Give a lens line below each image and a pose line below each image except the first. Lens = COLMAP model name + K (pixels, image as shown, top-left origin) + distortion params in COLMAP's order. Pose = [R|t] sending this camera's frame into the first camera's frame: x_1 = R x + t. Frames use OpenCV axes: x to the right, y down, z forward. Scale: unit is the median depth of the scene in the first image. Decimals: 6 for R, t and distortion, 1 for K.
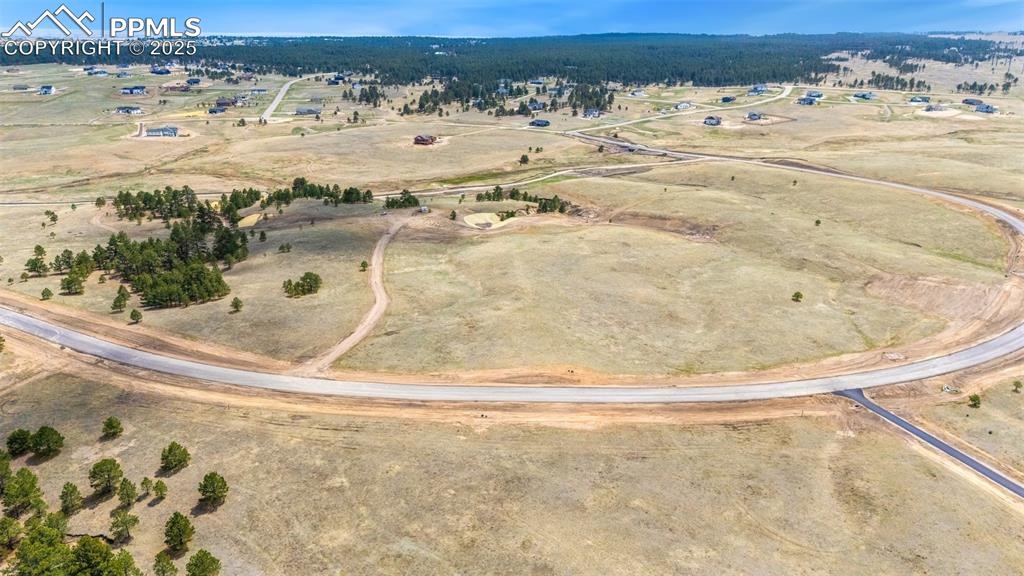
lens RADIAL K [[710.0, 0, 512.0], [0, 710.0, 288.0], [0, 0, 1]] dist [0.080778, -0.073349]
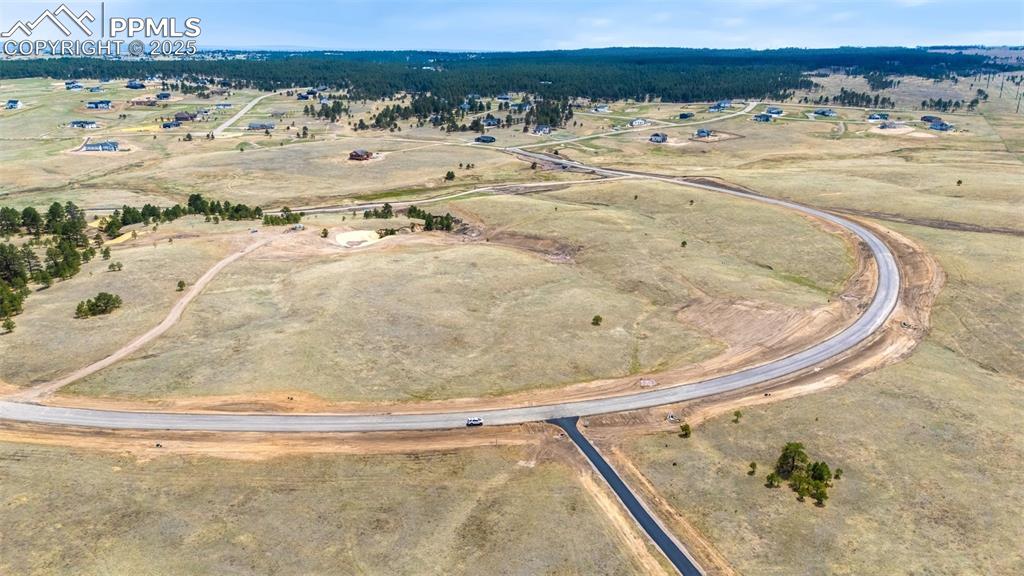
lens RADIAL K [[710.0, 0, 512.0], [0, 710.0, 288.0], [0, 0, 1]] dist [0.080778, -0.073349]
pose [[0.999788, 0.007309, -0.019259, 0.107406], [-0.007637, 0.999827, -0.016979, -0.005625], [0.019132, 0.017122, 0.999670, 0.002366]]
